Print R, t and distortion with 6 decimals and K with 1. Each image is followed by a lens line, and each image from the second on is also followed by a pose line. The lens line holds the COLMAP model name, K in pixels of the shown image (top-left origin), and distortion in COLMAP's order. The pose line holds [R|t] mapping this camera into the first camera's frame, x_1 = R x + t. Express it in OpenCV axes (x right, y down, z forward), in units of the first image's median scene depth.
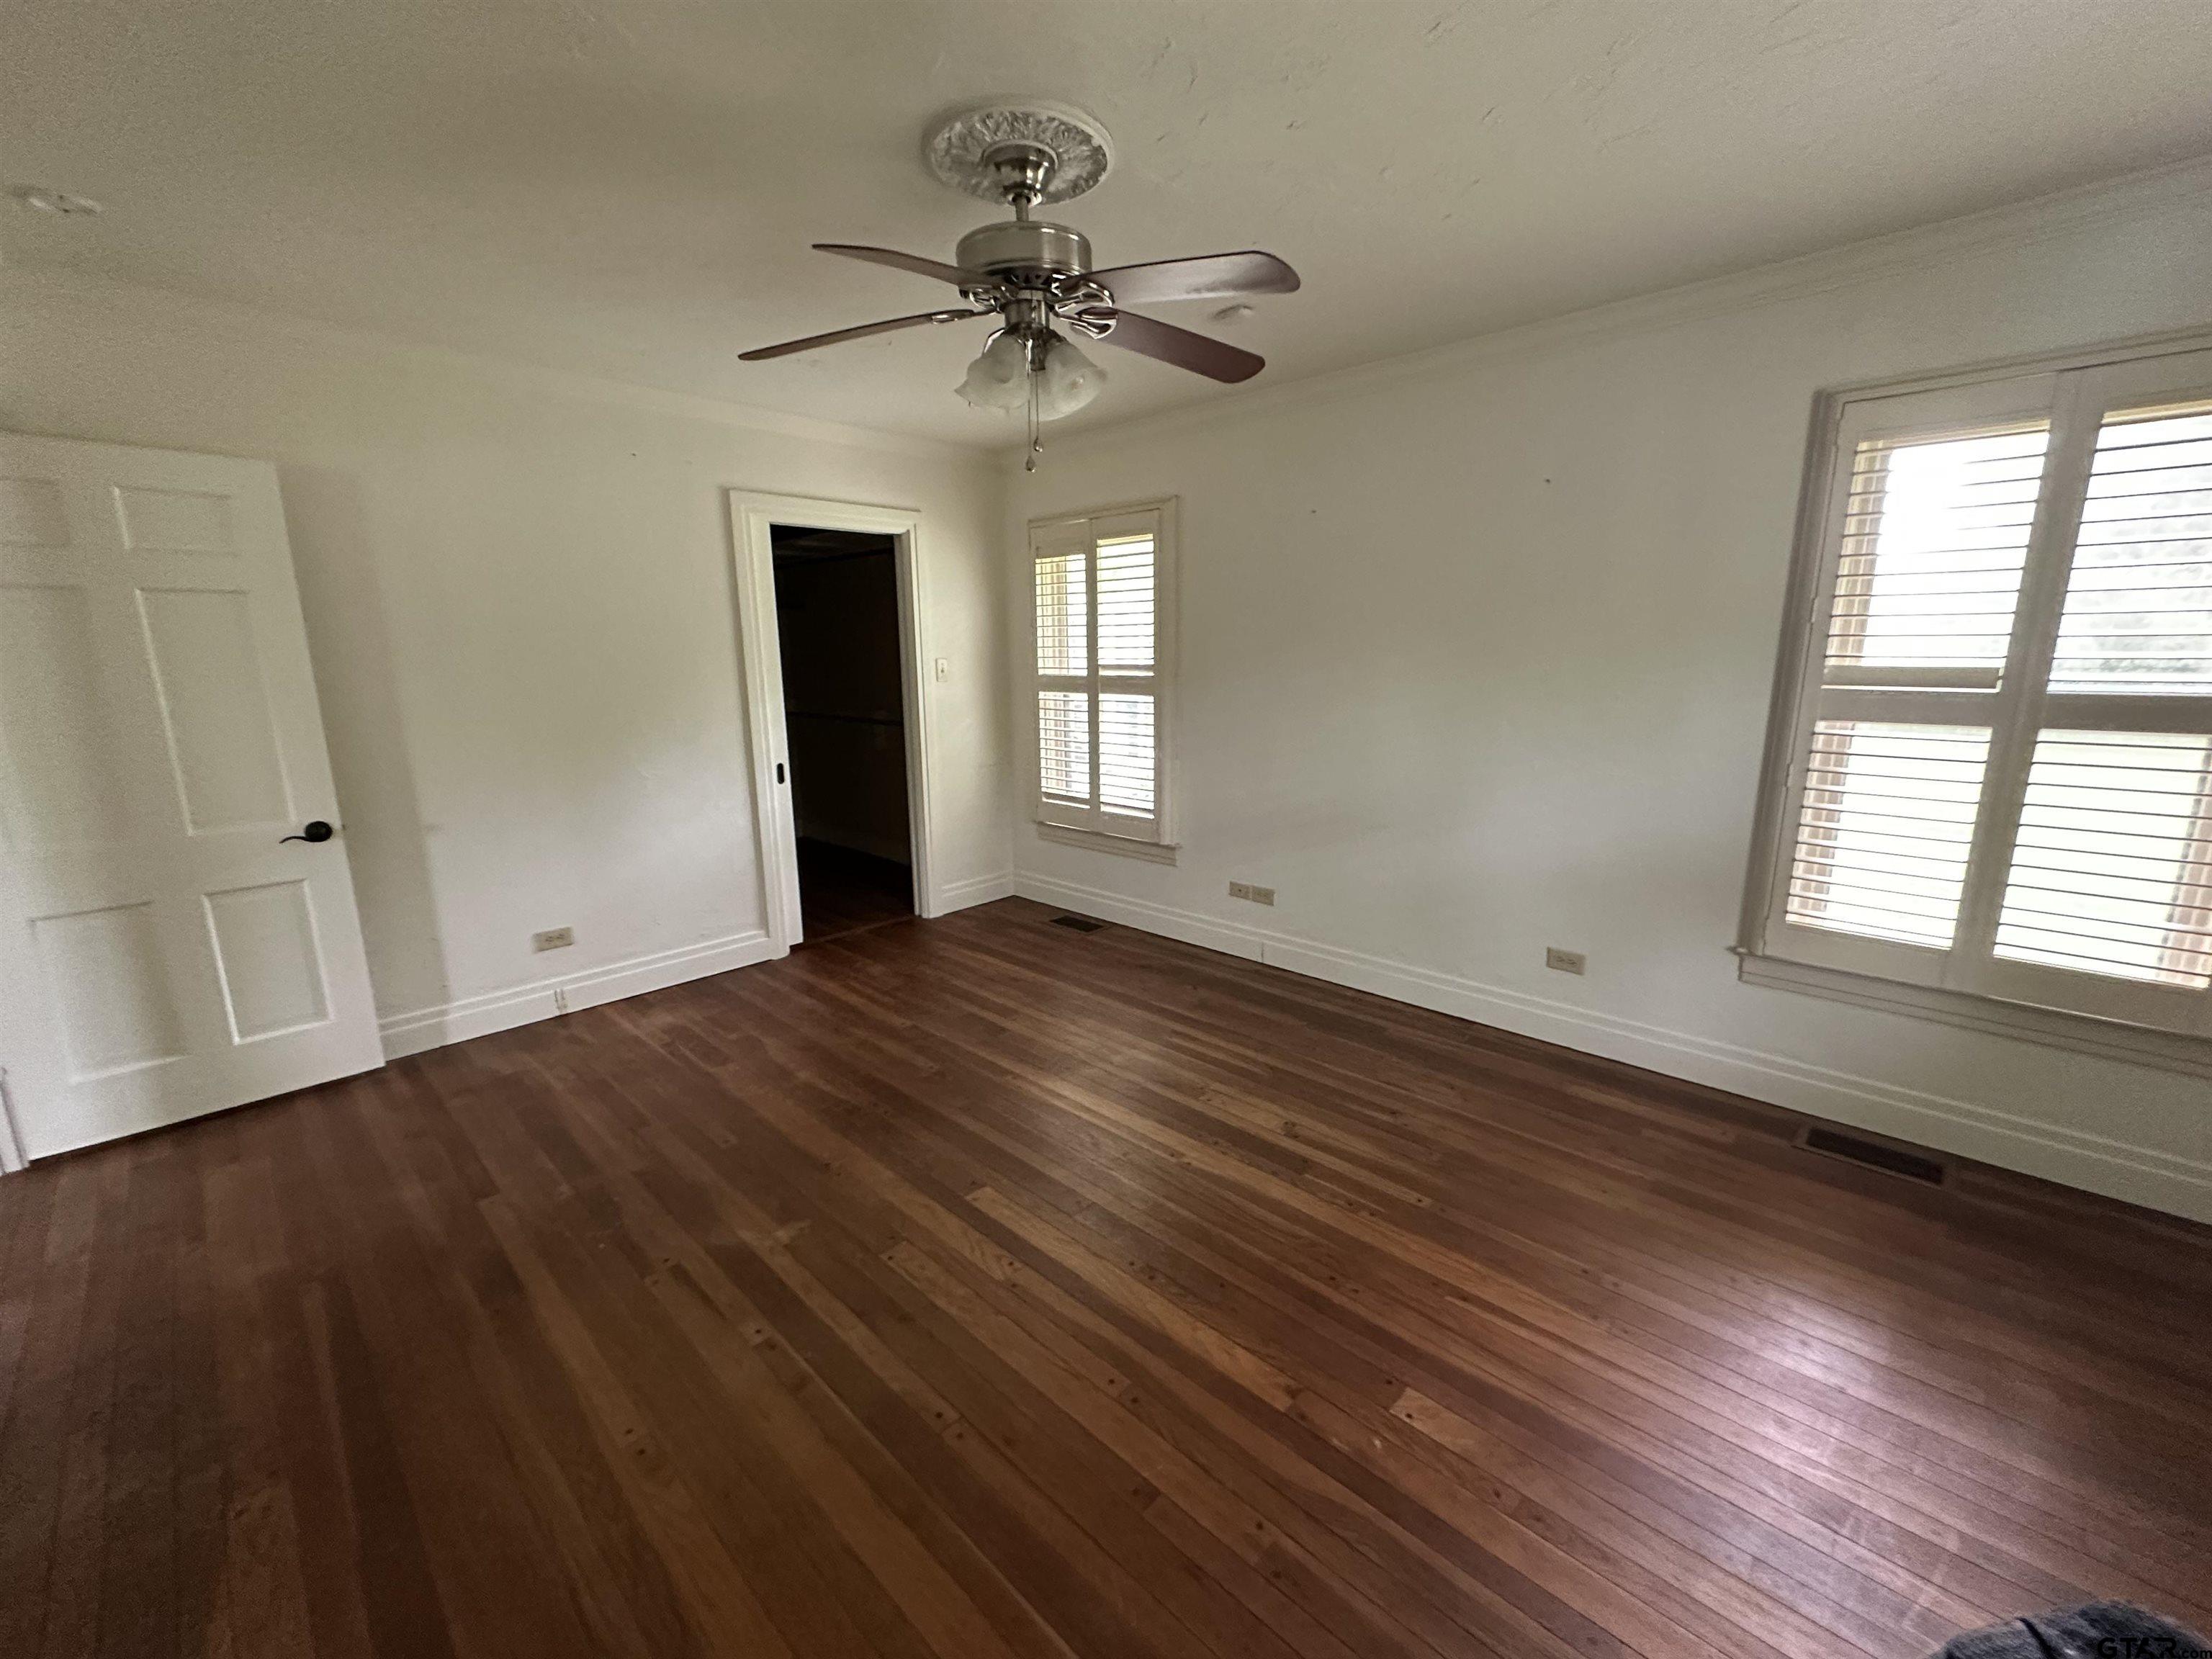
lens RADIAL K [[891.2, 0, 1106.7], [0, 891.2, 823.5], [0, 0, 1]] dist [-0.001029, 0.000113]
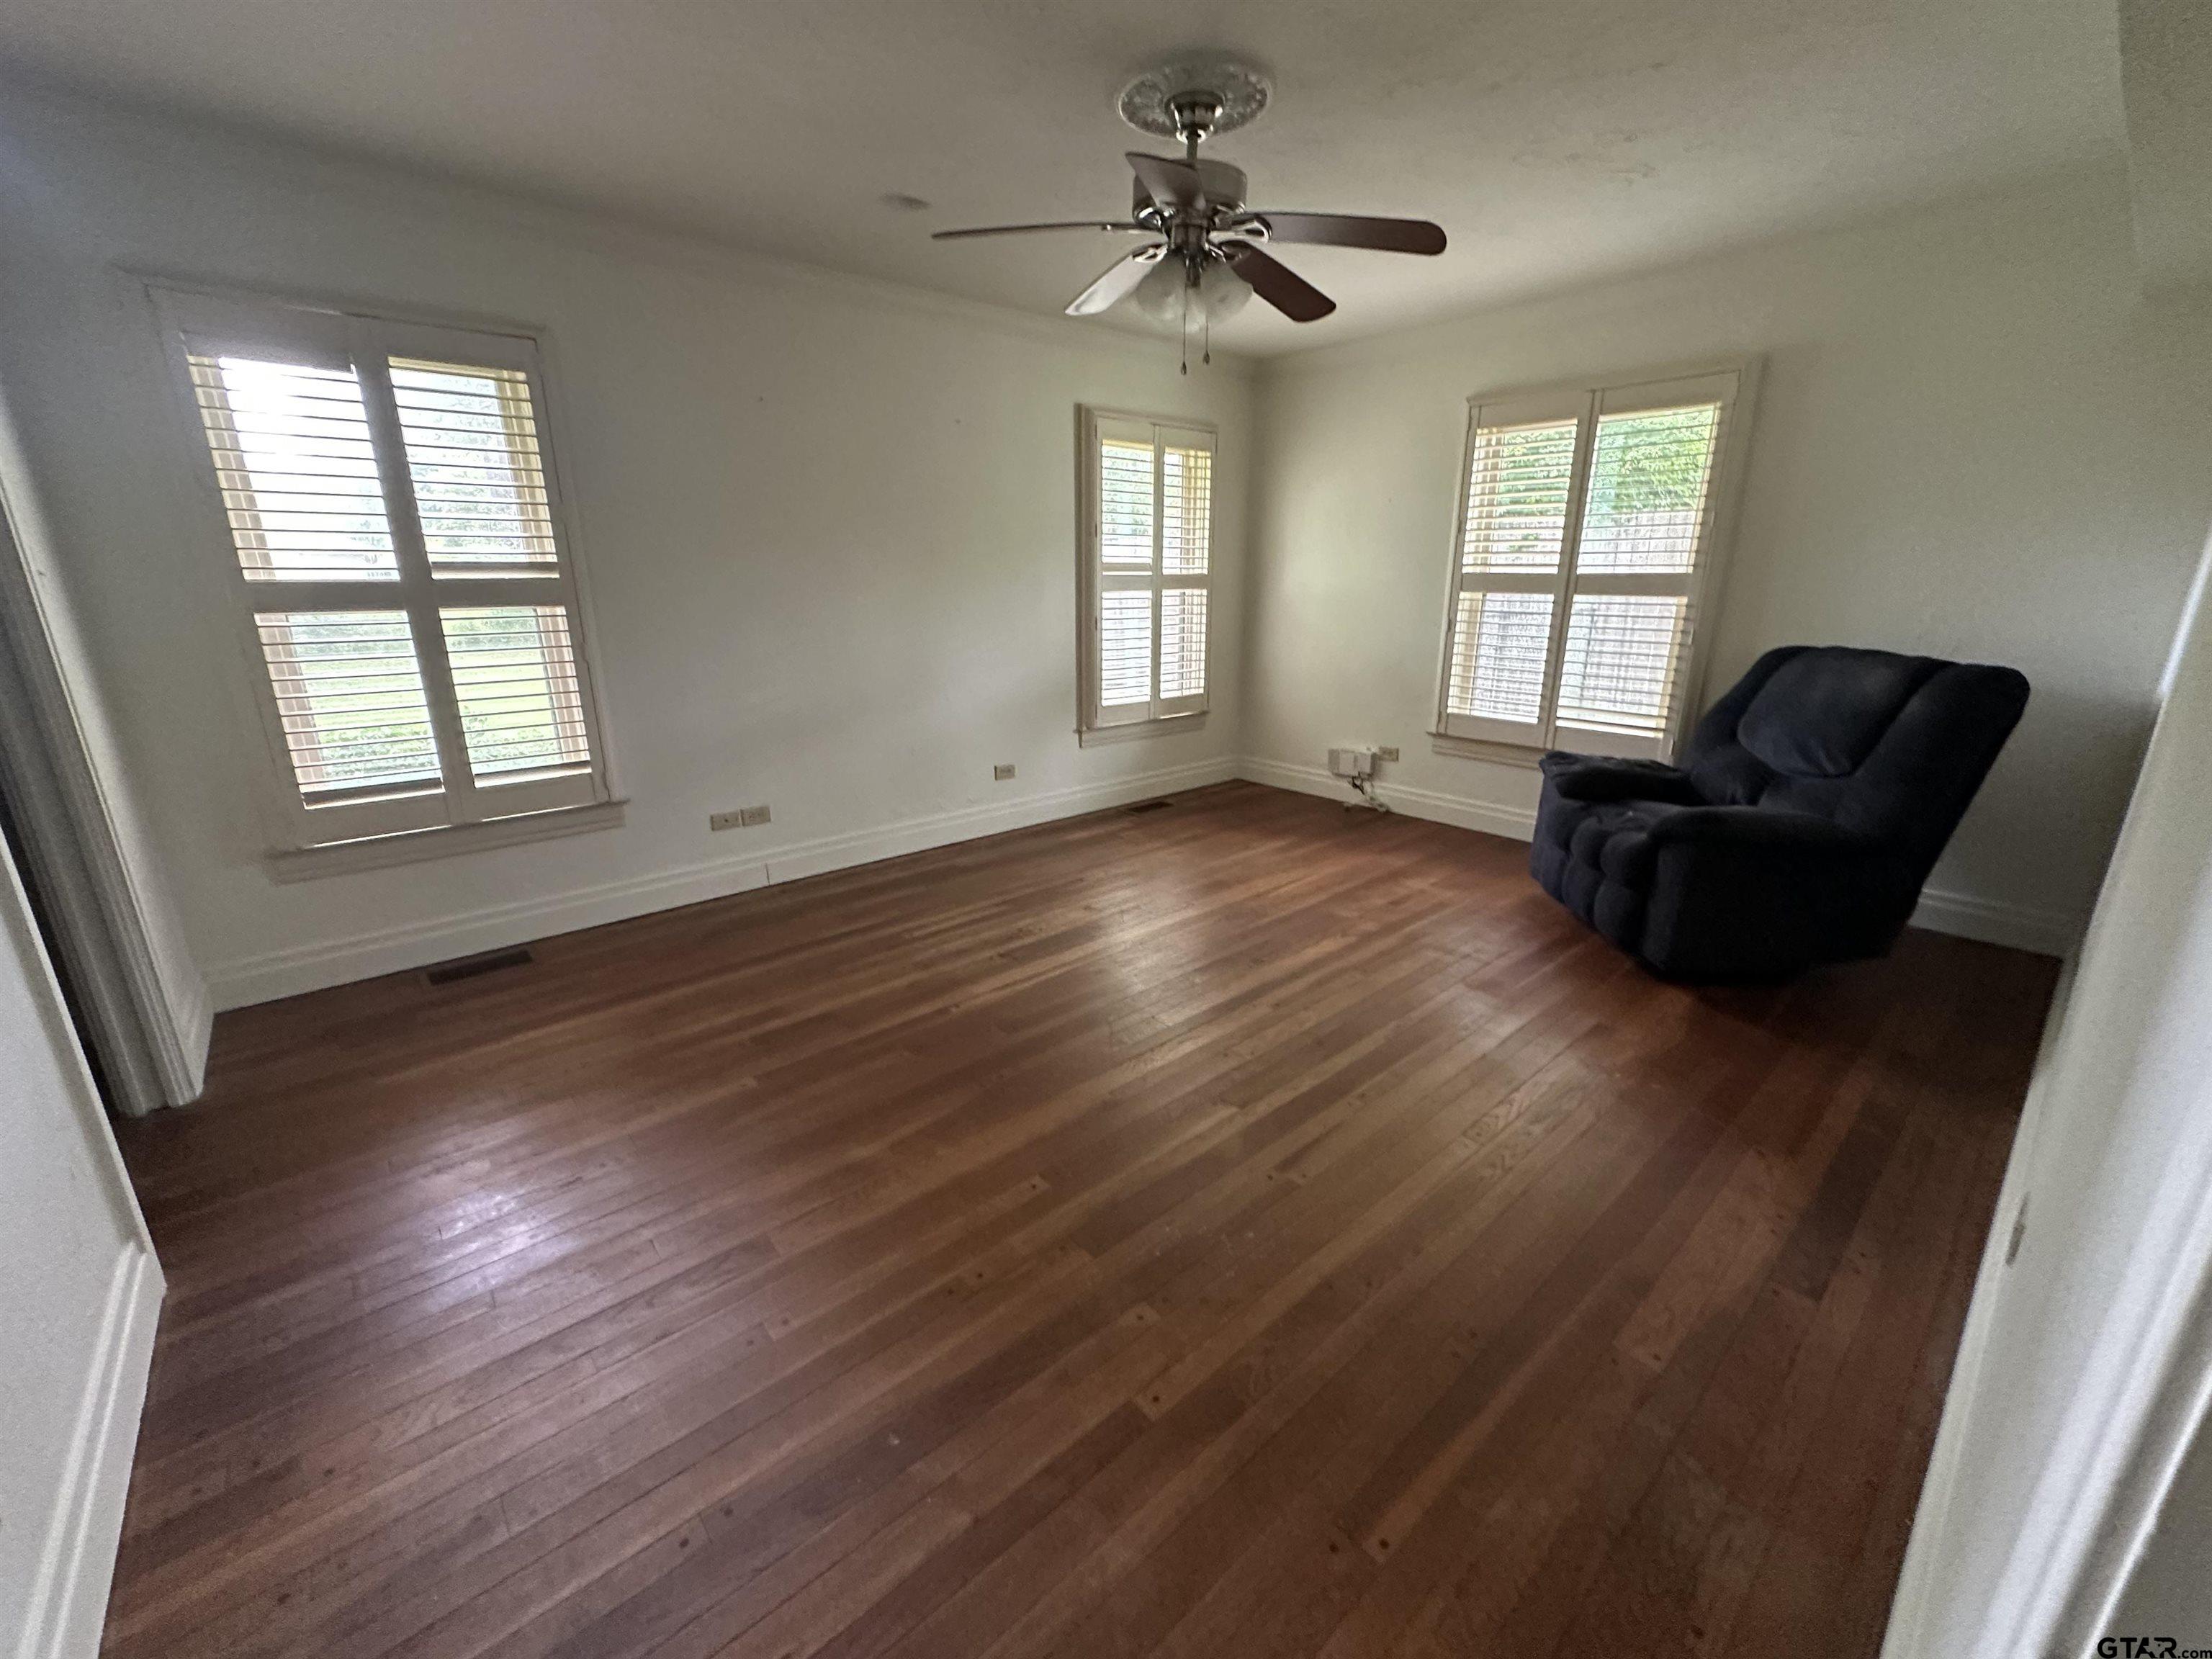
lens RADIAL K [[891.2, 0, 1107.9], [0, 891.2, 824.9], [0, 0, 1]] dist [-0.001029, 0.000113]
pose [[0.085434, -0.264772, 0.960519, -0.751699], [0.195332, 0.949787, 0.244439, -0.072176], [-0.977009, 0.166737, 0.132863, 0.560690]]
